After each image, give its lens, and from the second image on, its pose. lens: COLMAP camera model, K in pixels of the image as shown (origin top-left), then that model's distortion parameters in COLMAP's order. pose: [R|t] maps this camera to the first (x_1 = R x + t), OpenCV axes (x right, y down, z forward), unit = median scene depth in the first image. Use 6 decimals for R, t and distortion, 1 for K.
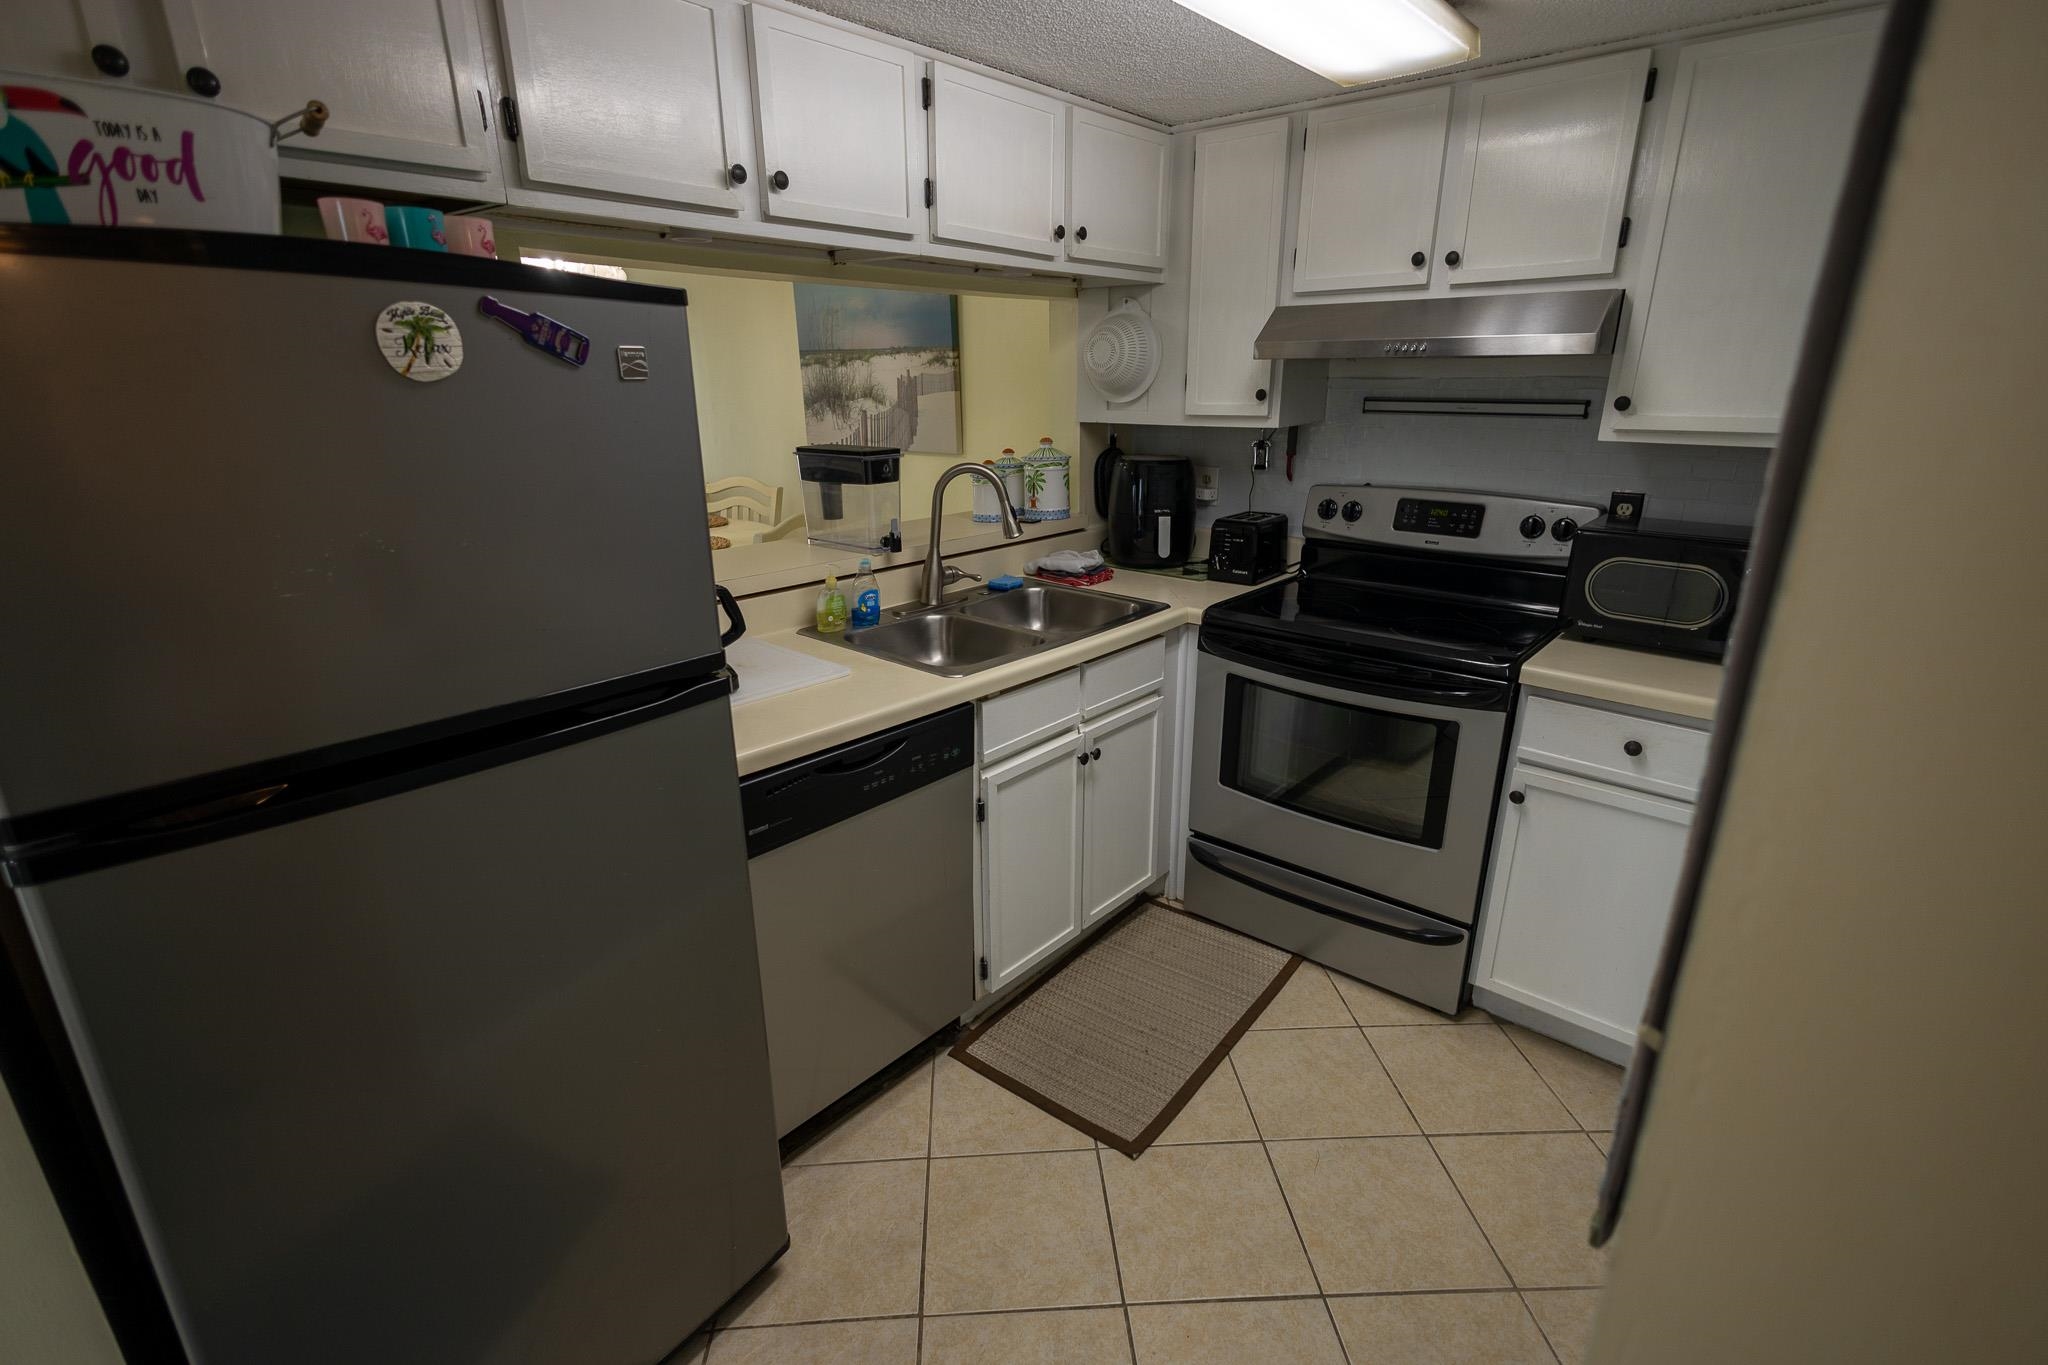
lens RADIAL K [[939.7, 0, 1024.9], [0, 939.7, 688.4], [0, 0, 1]] dist [0.001038, -0.000111]
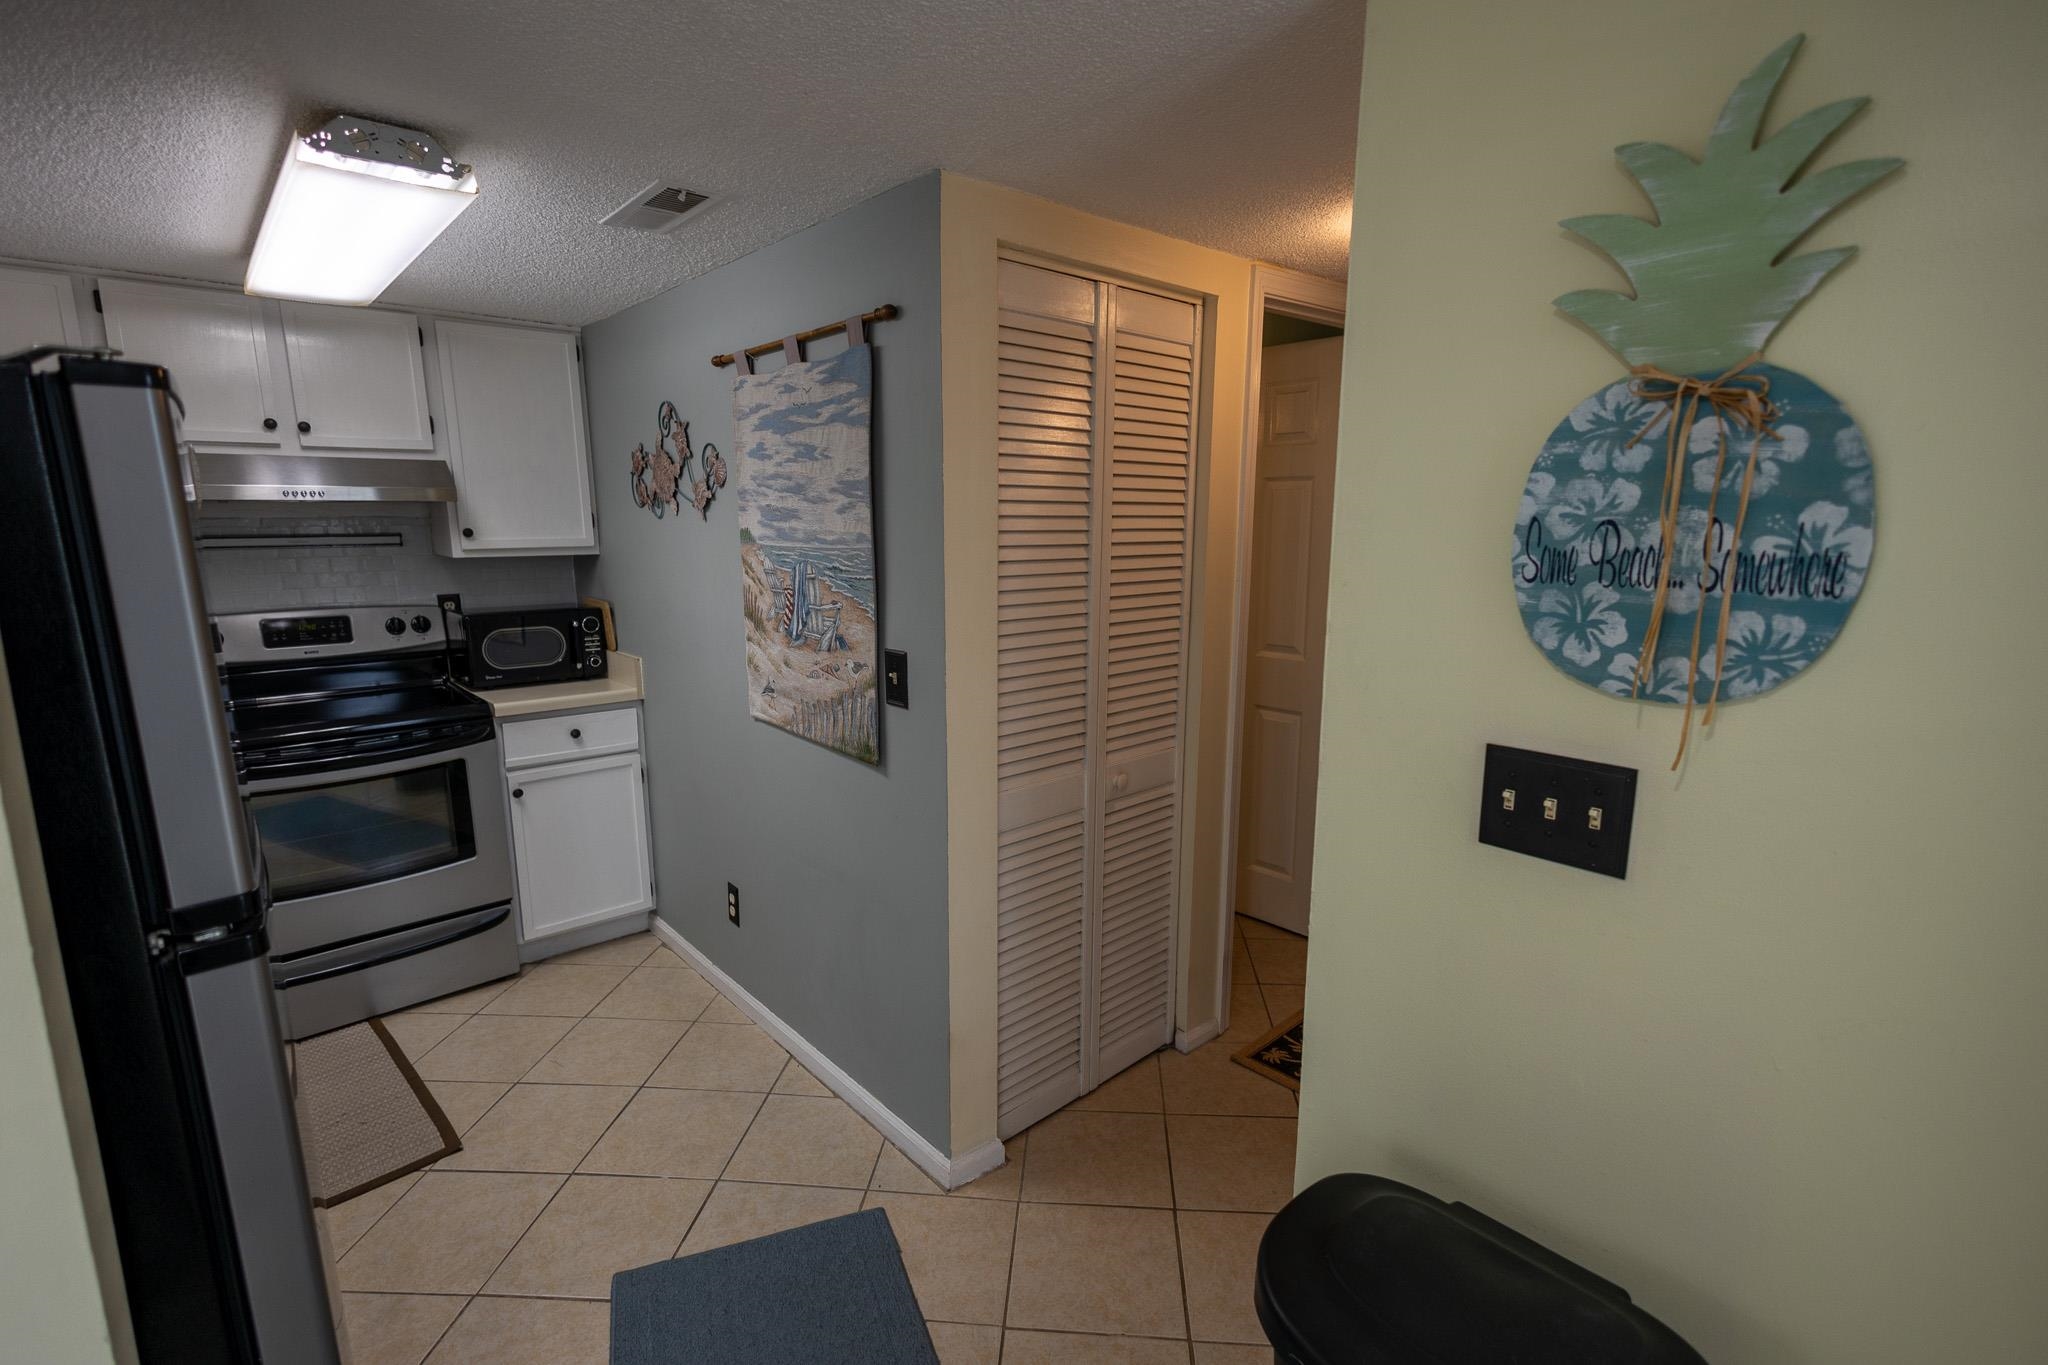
lens RADIAL K [[953.0, 0, 1024.0], [0, 953.0, 682.5], [0, 0, 1]] dist [0.010873, -0.000622]
pose [[0.127170, -0.170104, 0.977186, -0.757137], [0.321157, 0.939175, 0.121692, 0.024861], [-0.938449, 0.298354, 0.174065, -0.042537]]
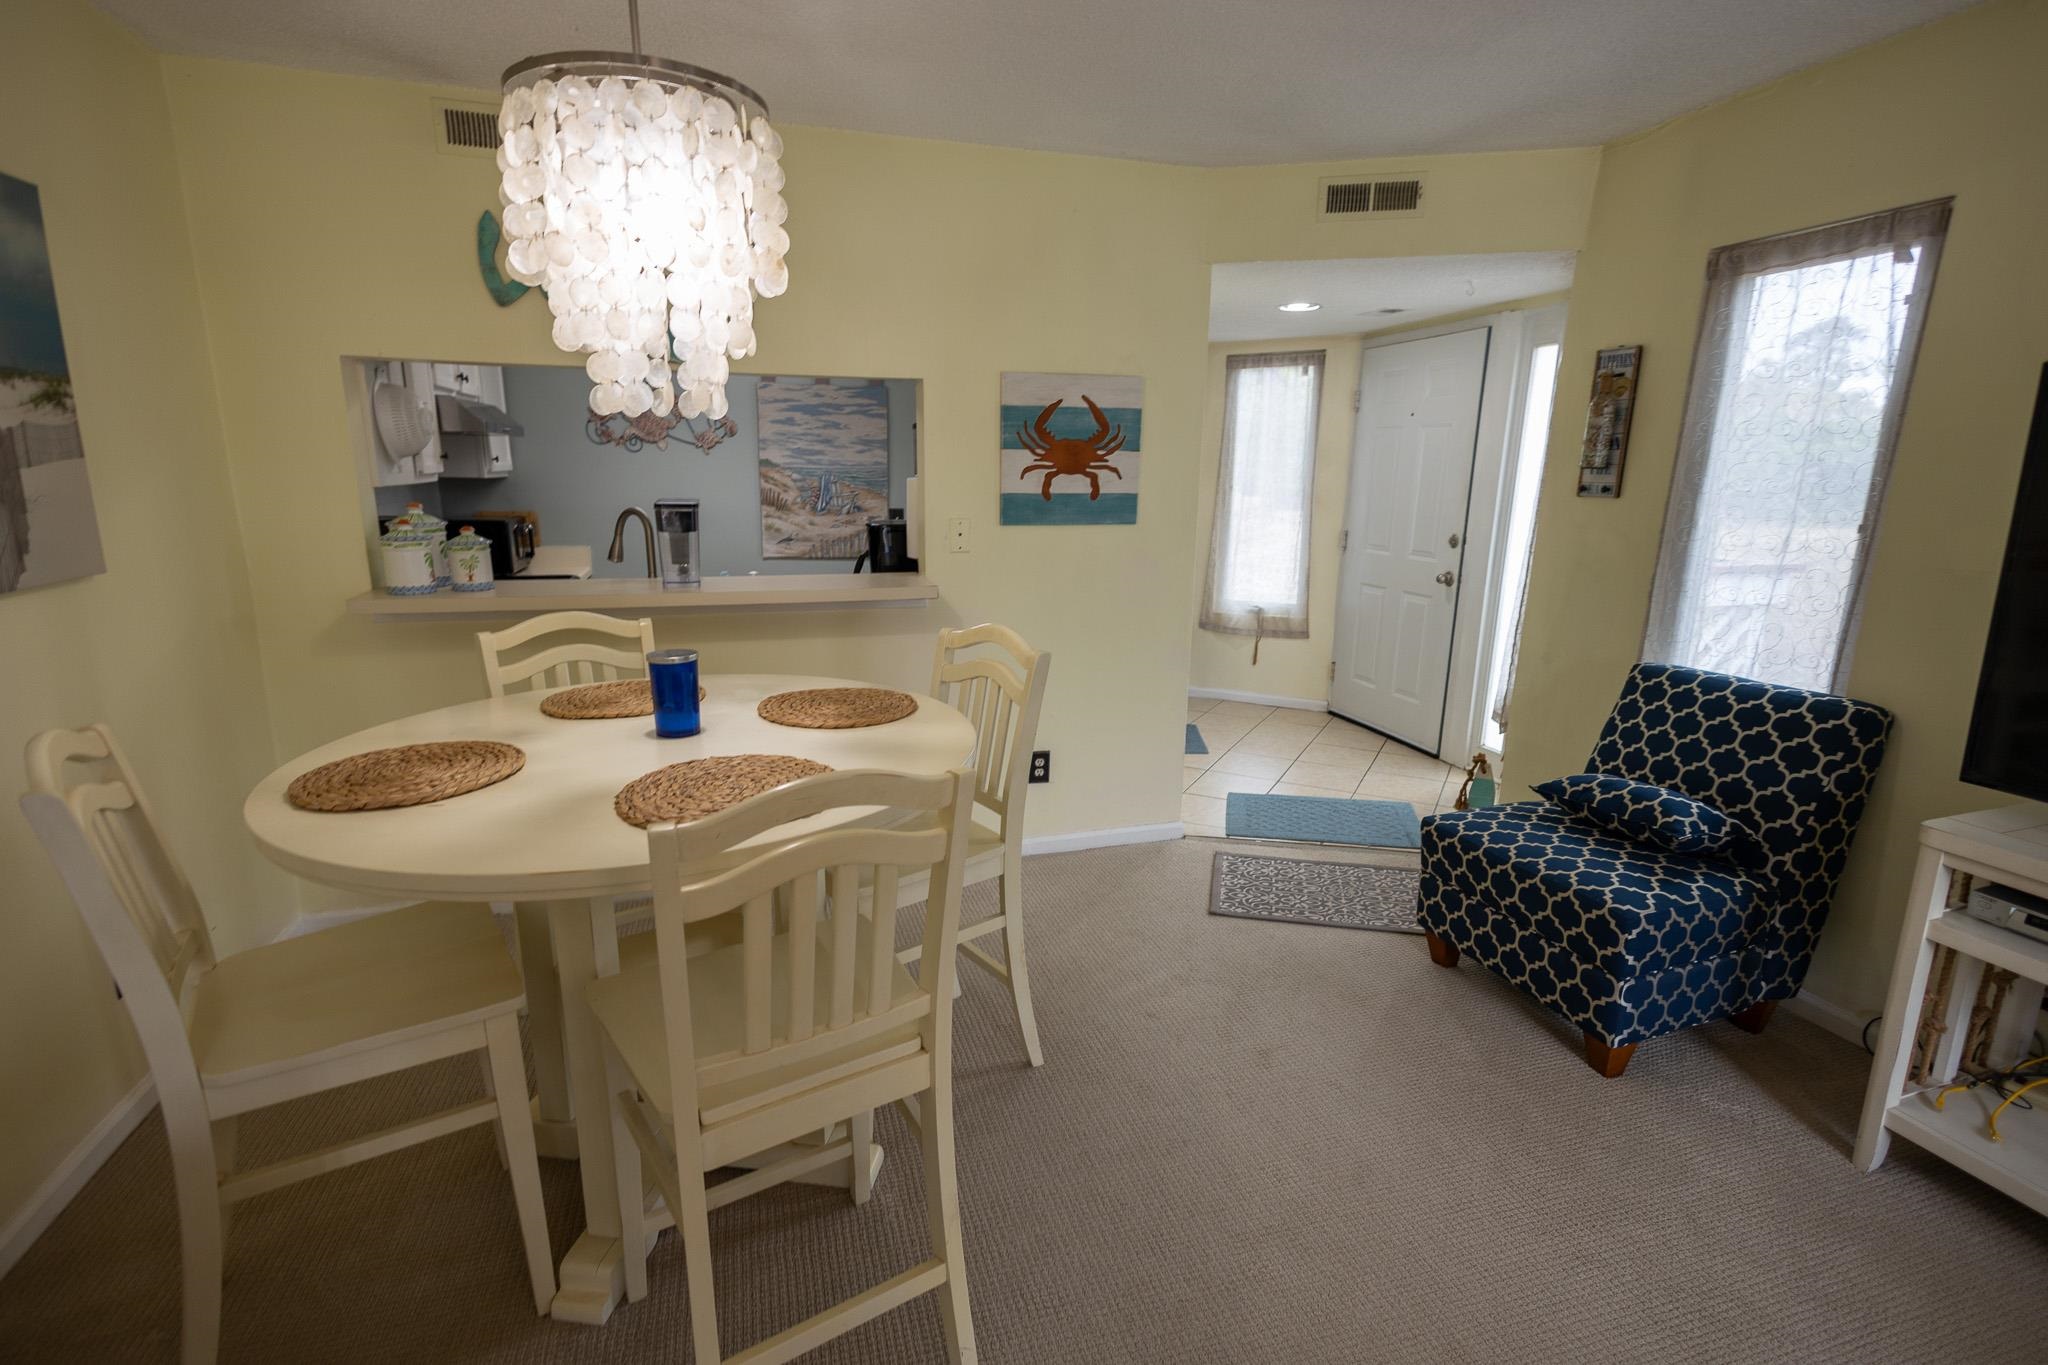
lens RADIAL K [[953.0, 0, 1024.0], [0, 953.0, 682.5], [0, 0, 1]] dist [0.010873, -0.000622]
pose [[-0.847792, -0.126724, 0.514965, -1.427169], [0.159805, 0.864851, 0.475914, -0.664448], [-0.505678, 0.485771, -0.712963, 2.059212]]
